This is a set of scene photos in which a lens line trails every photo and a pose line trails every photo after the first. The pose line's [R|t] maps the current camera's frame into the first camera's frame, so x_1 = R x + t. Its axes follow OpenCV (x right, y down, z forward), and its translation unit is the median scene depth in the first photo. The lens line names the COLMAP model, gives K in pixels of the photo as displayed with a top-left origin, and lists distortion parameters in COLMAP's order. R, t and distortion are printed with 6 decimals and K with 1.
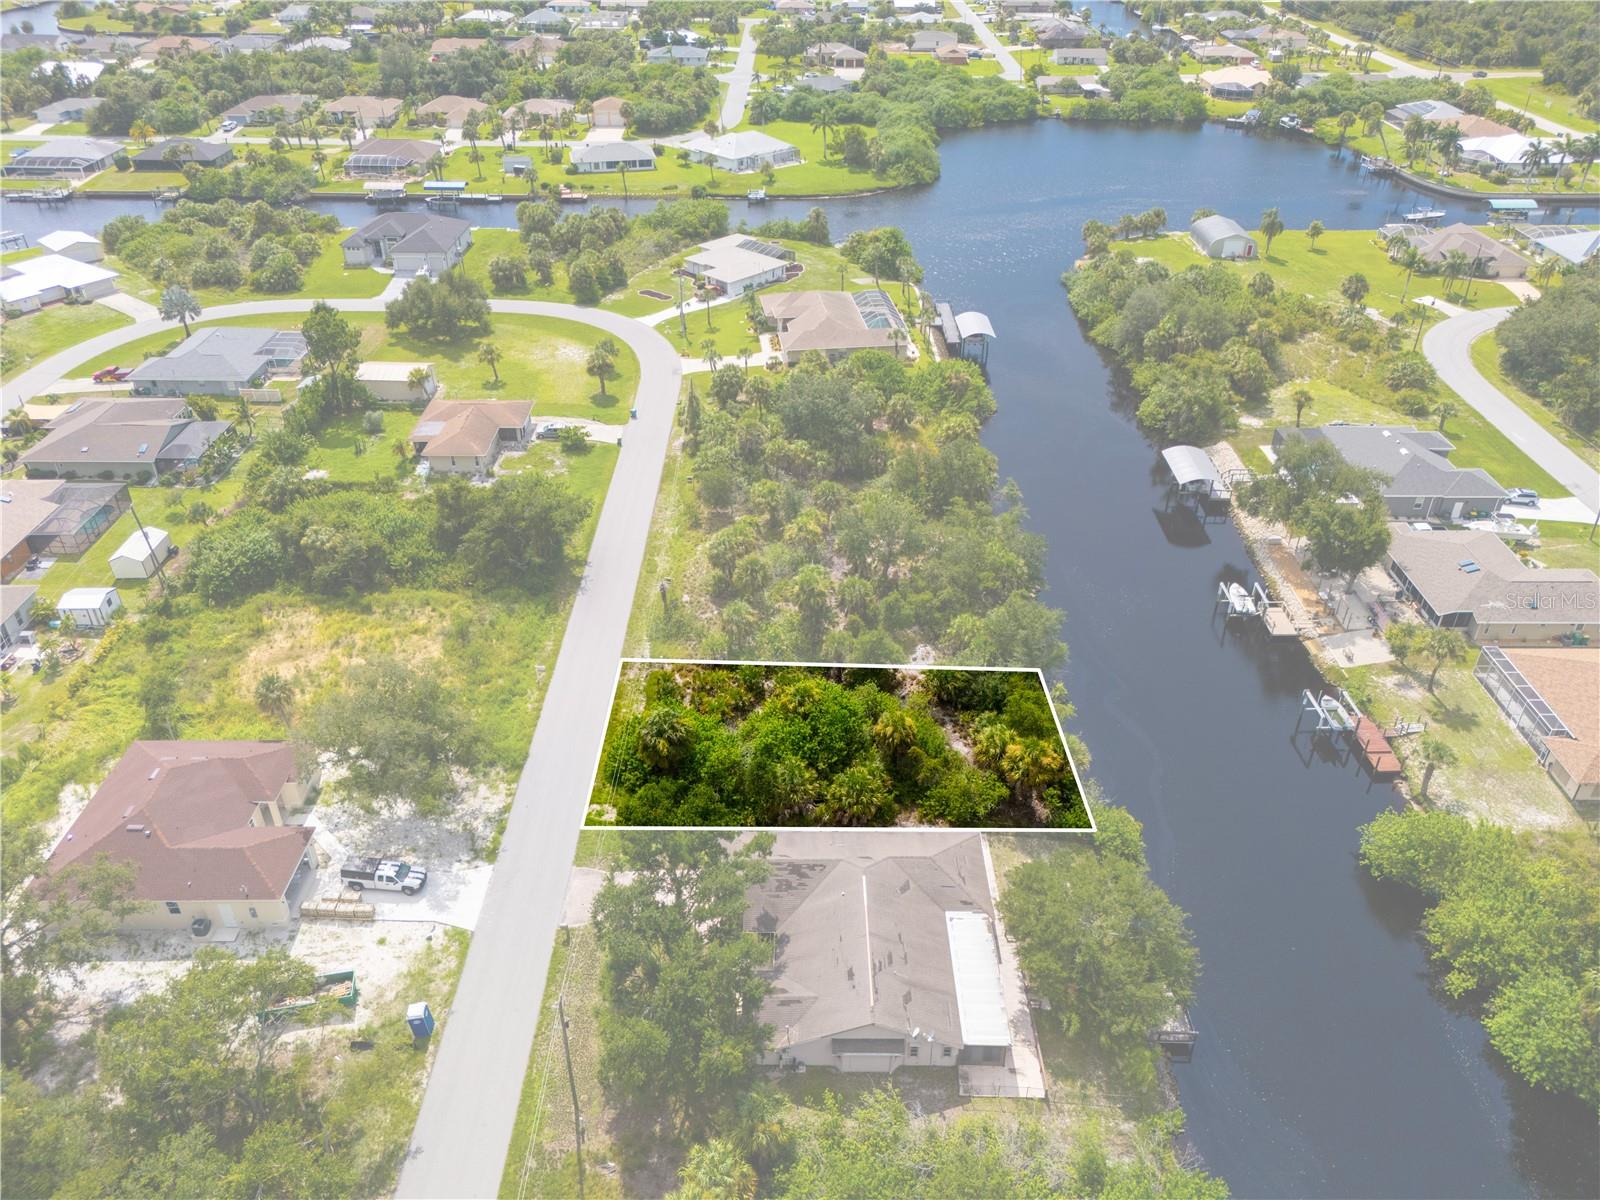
lens RADIAL K [[1181.7, 0, 802.3], [0, 1181.7, 592.2], [0, 0, 1]] dist [0.068100, -0.058874]
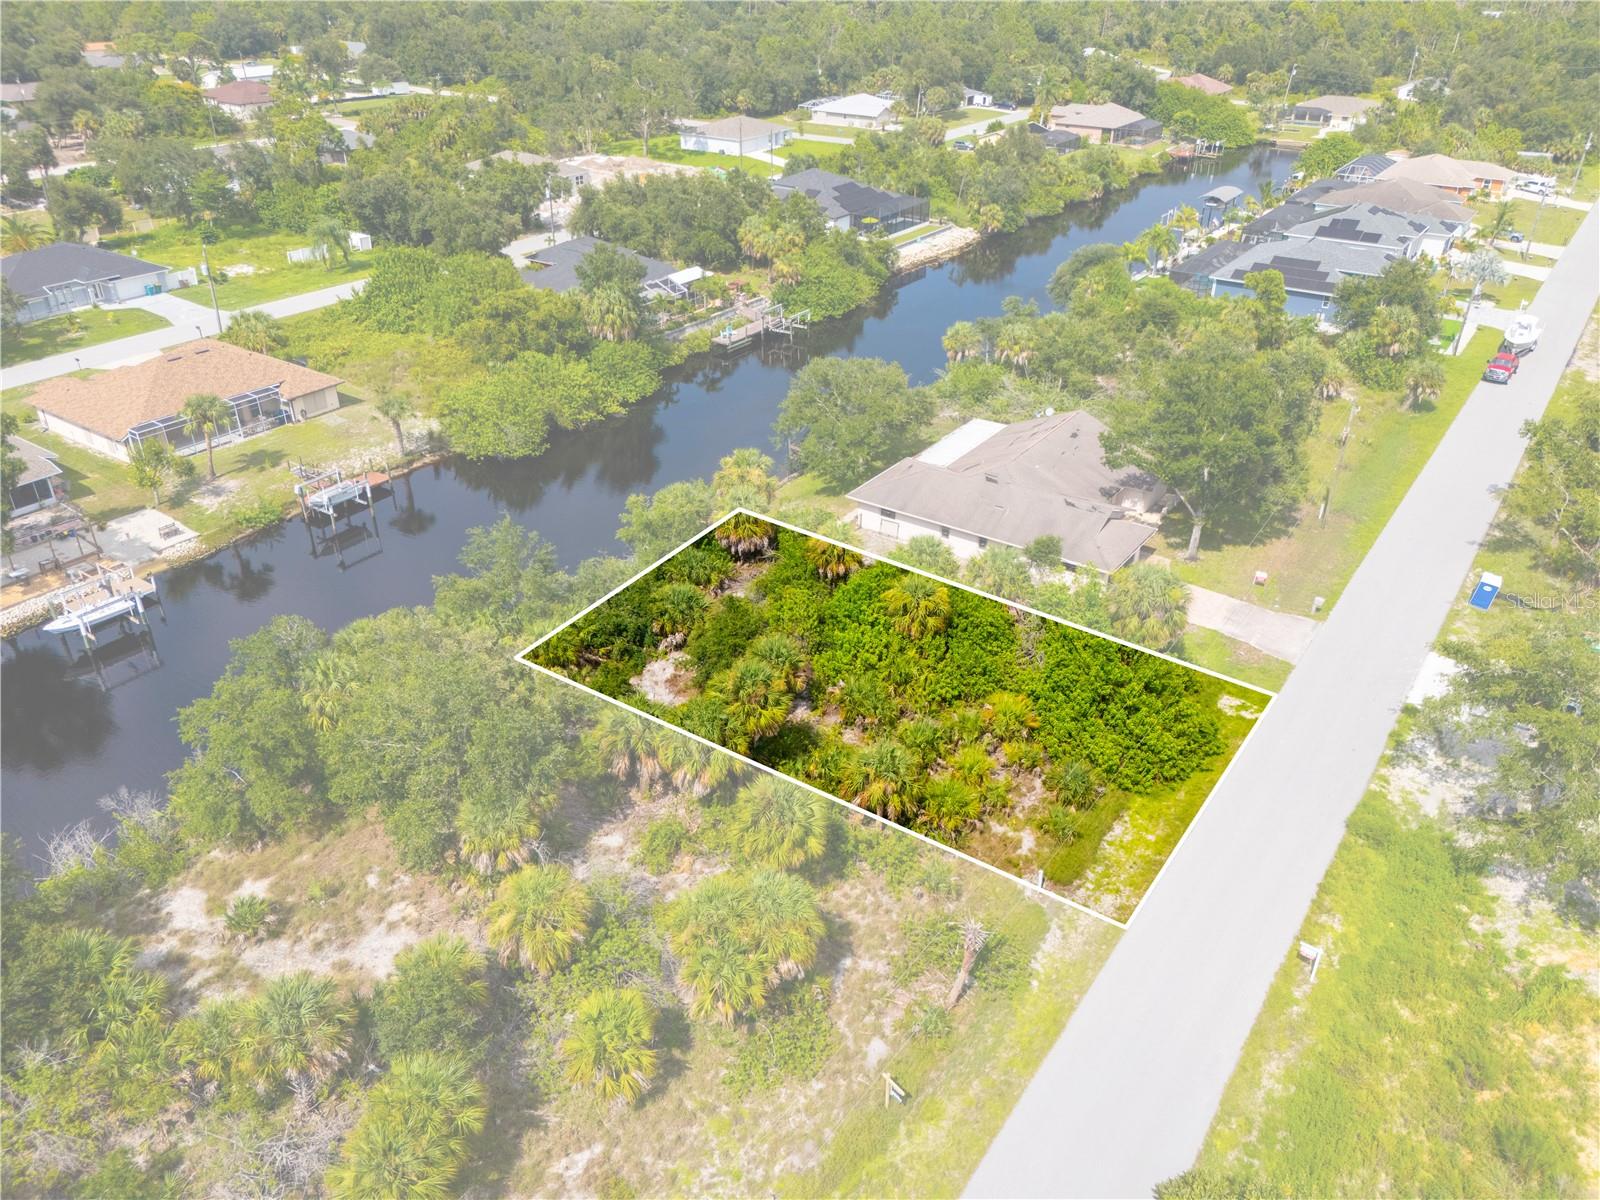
lens RADIAL K [[1181.7, 0, 802.3], [0, 1181.7, 592.2], [0, 0, 1]] dist [0.068100, -0.058874]
pose [[-0.817298, -0.289981, 0.497931, -0.237878], [0.307523, 0.511272, 0.802515, -0.399036], [-0.487292, 0.809020, -0.328685, 1.075300]]
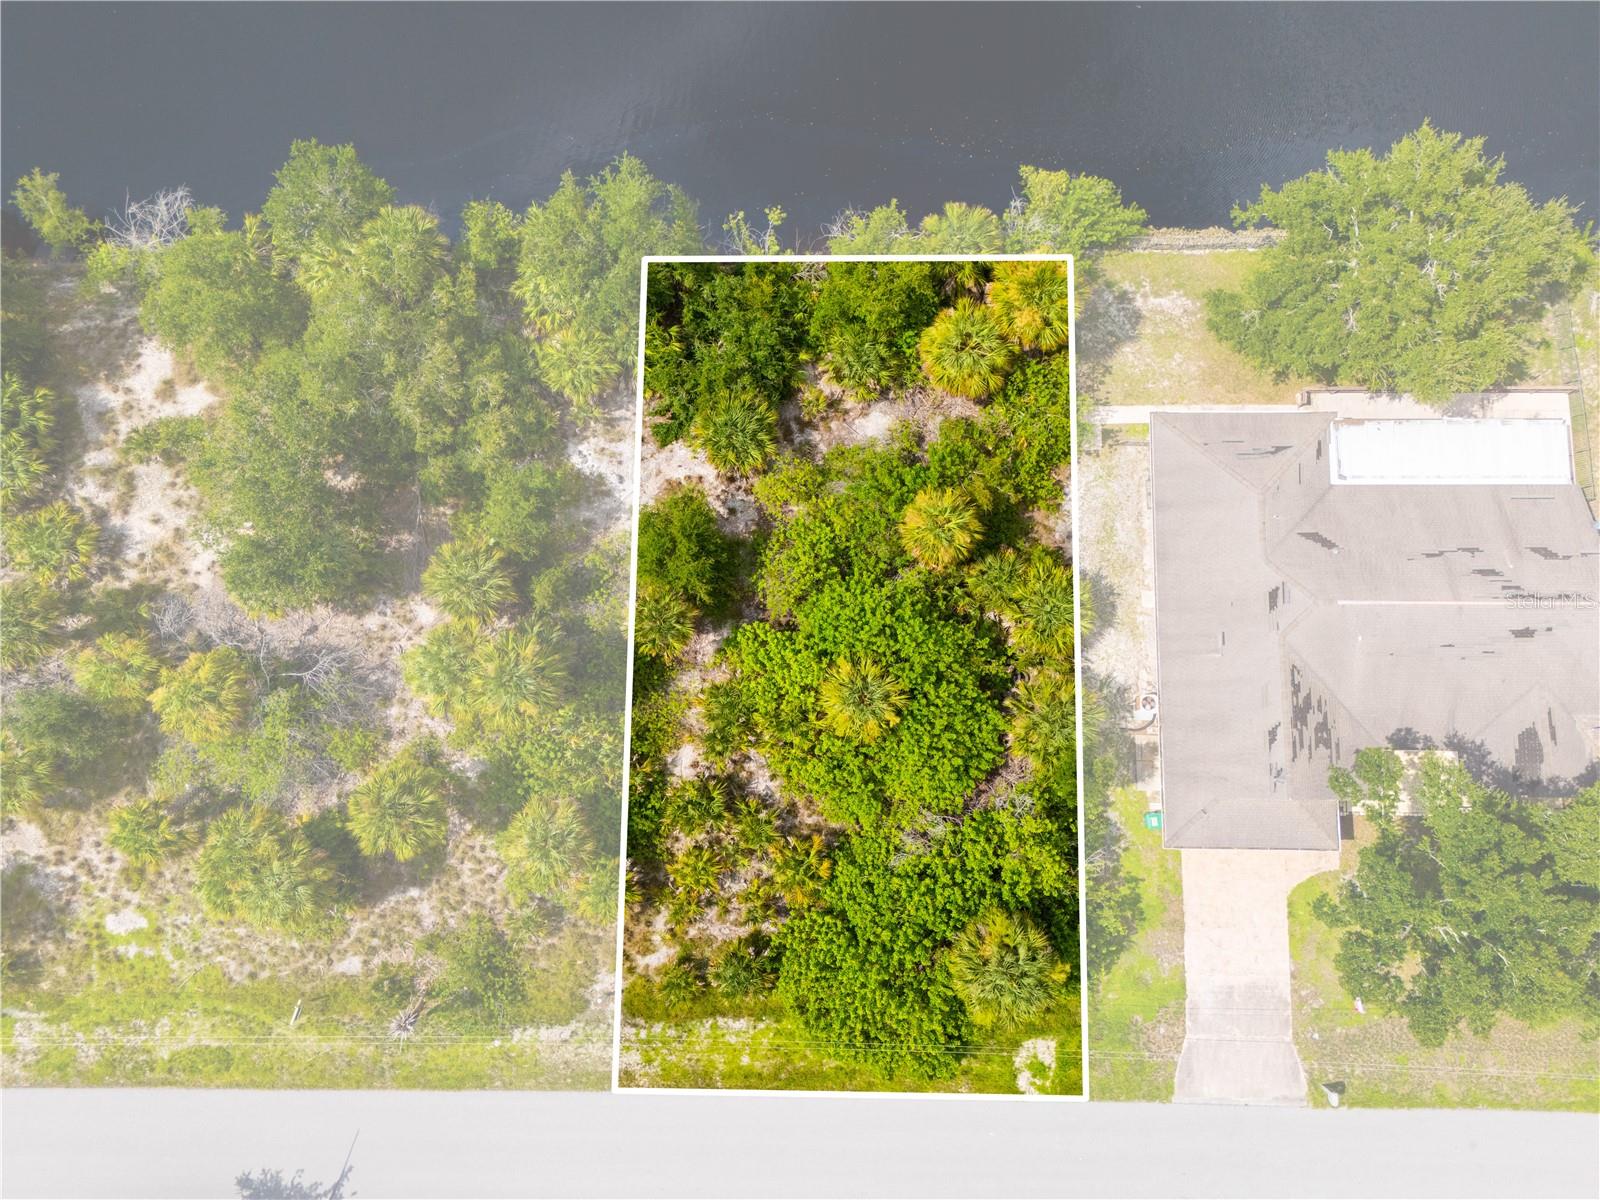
lens RADIAL K [[1181.7, 0, 802.3], [0, 1181.7, 592.2], [0, 0, 1]] dist [0.068100, -0.058874]
pose [[0.008702, -0.991068, 0.133076, -0.019595], [0.557698, 0.115271, 0.822001, -0.302530], [-0.829998, 0.067063, 0.553719, 0.634230]]
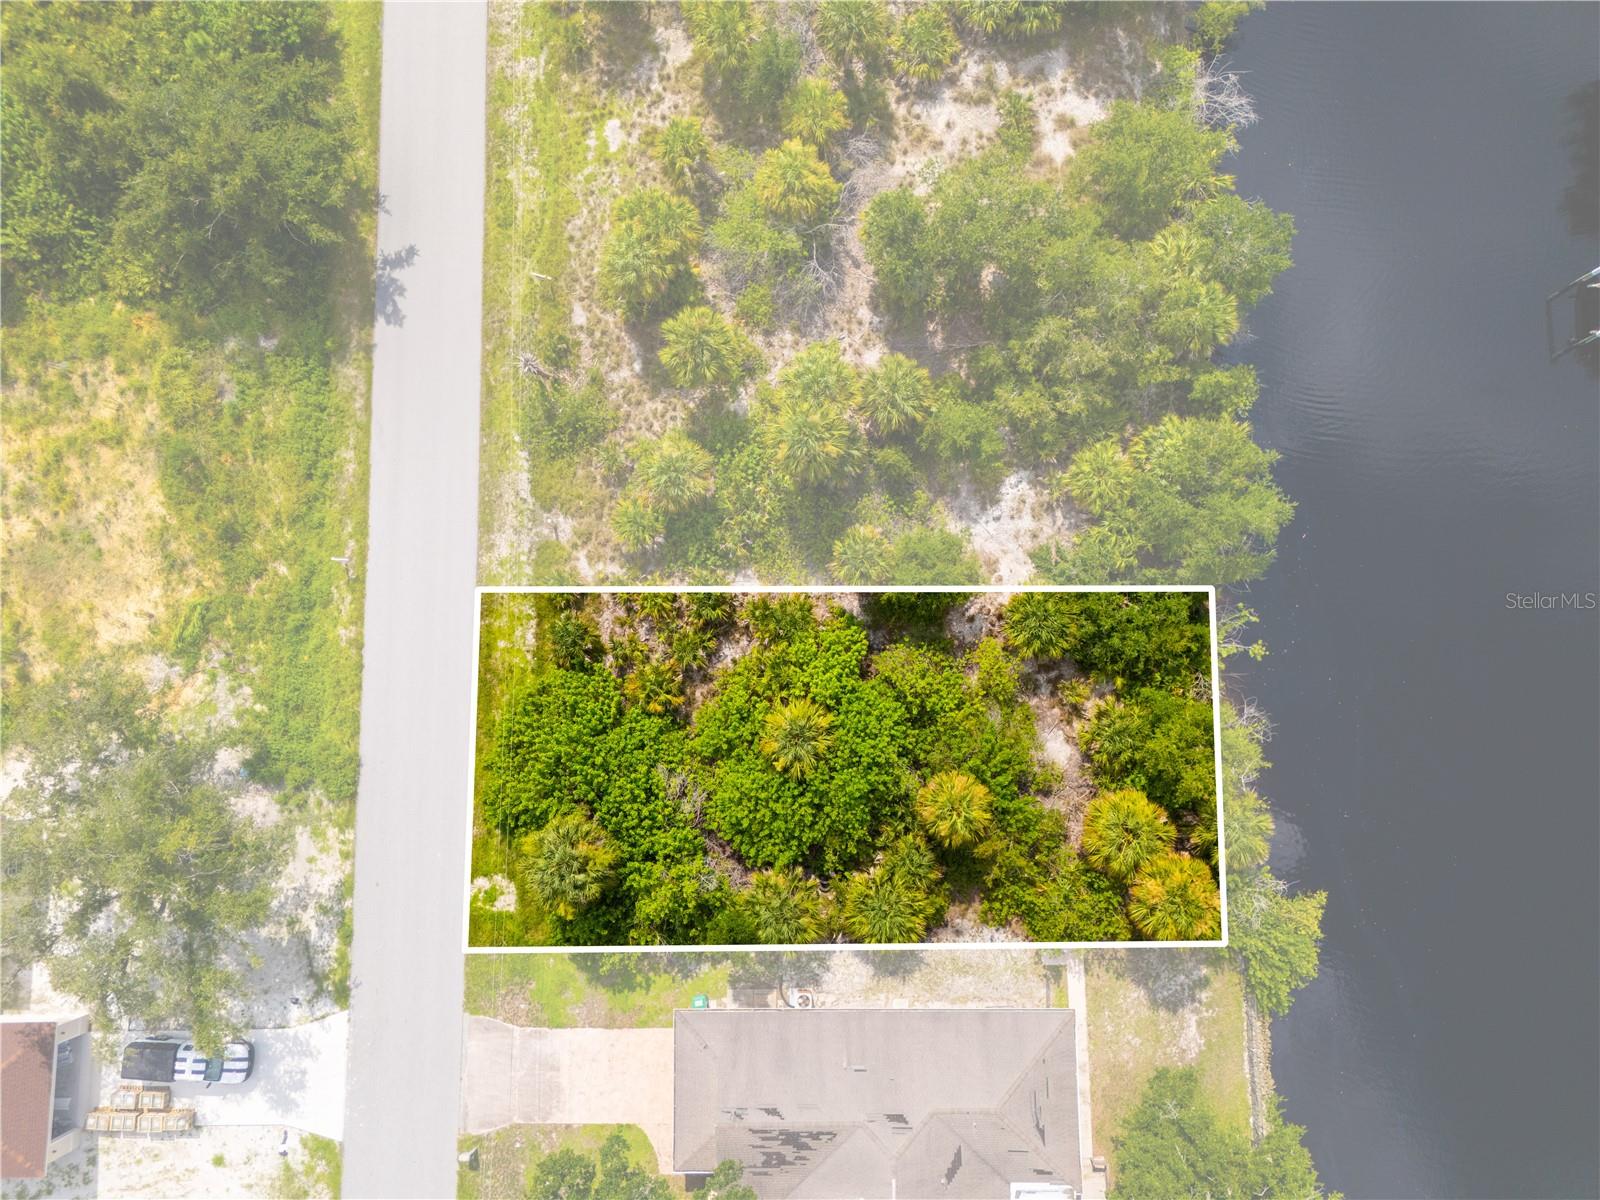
lens RADIAL K [[1181.7, 0, 802.3], [0, 1181.7, 592.2], [0, 0, 1]] dist [0.068100, -0.058874]
pose [[0.999715, -0.010096, -0.021636, 0.013322], [0.023130, 0.634159, 0.772857, -0.349396], [0.005918, -0.773137, 0.634212, 0.592242]]
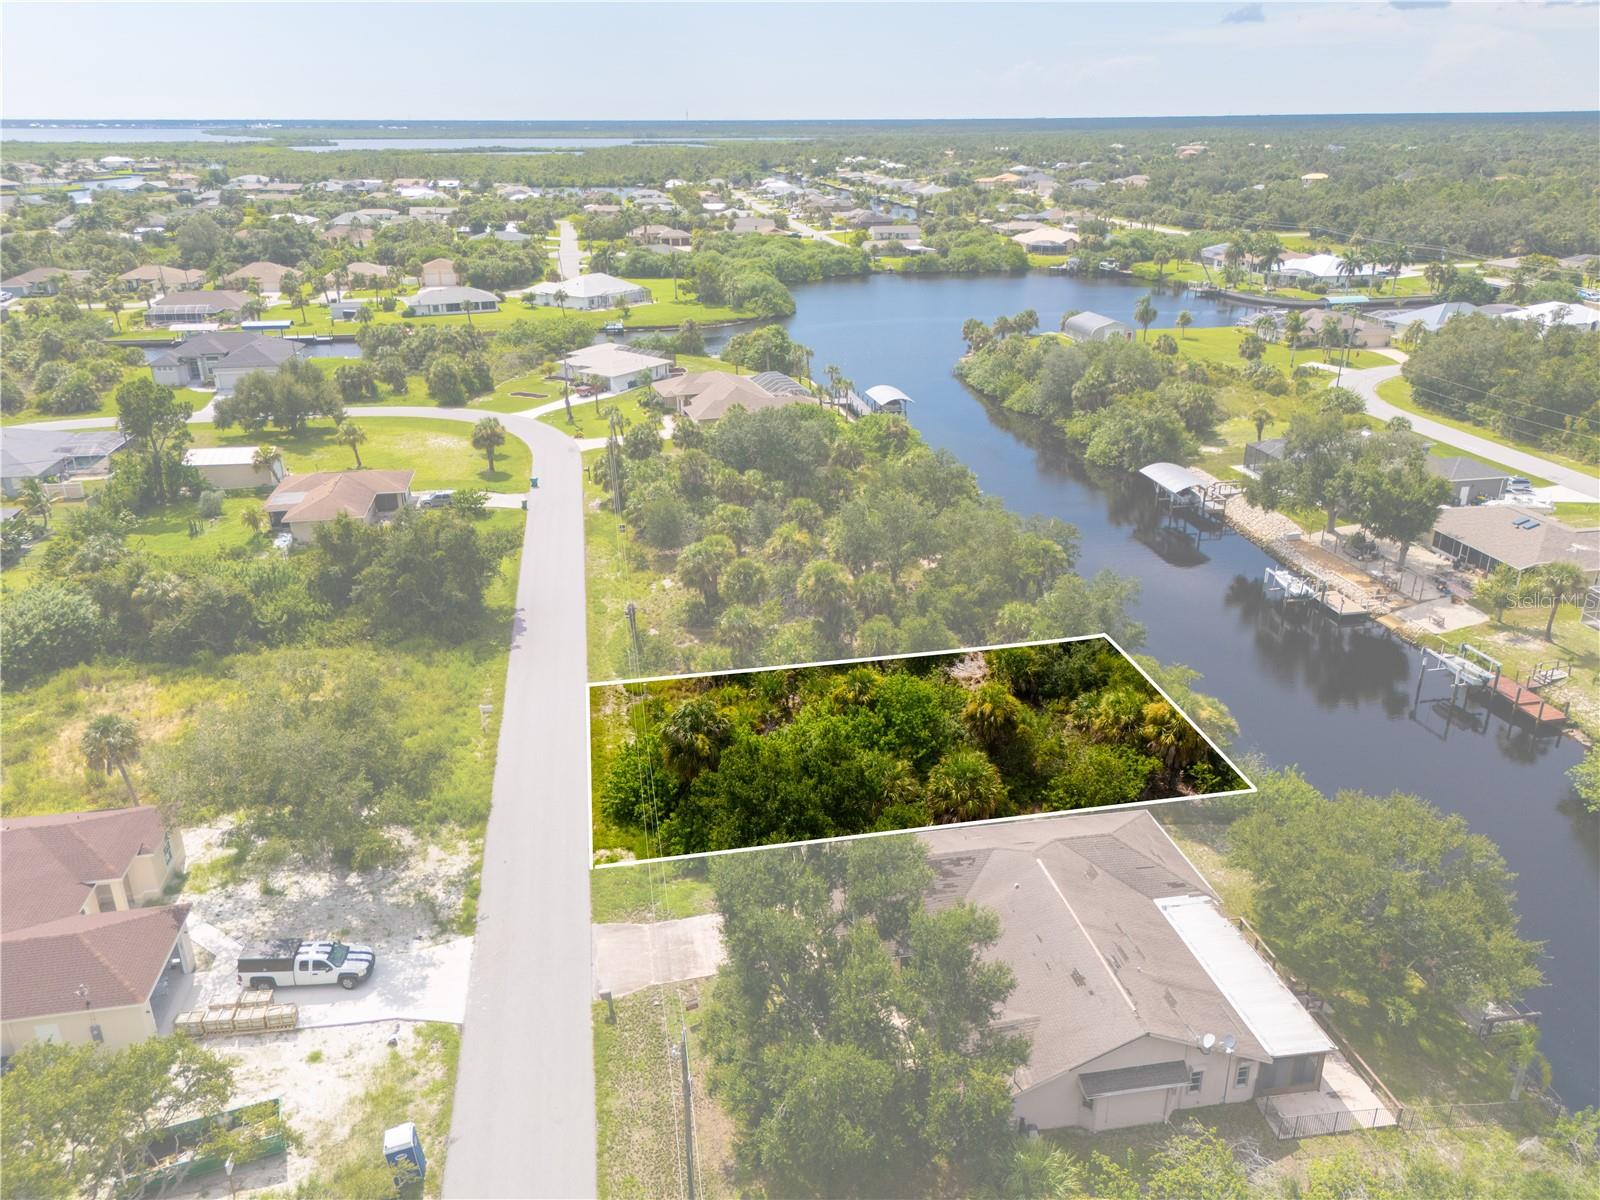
lens RADIAL K [[1181.7, 0, 802.3], [0, 1181.7, 592.2], [0, 0, 1]] dist [0.068100, -0.058874]
pose [[0.983920, -0.072818, 0.163090, -0.134988], [0.102757, 0.977648, -0.183427, 0.142737], [-0.146087, 0.197236, 0.969410, 0.219231]]
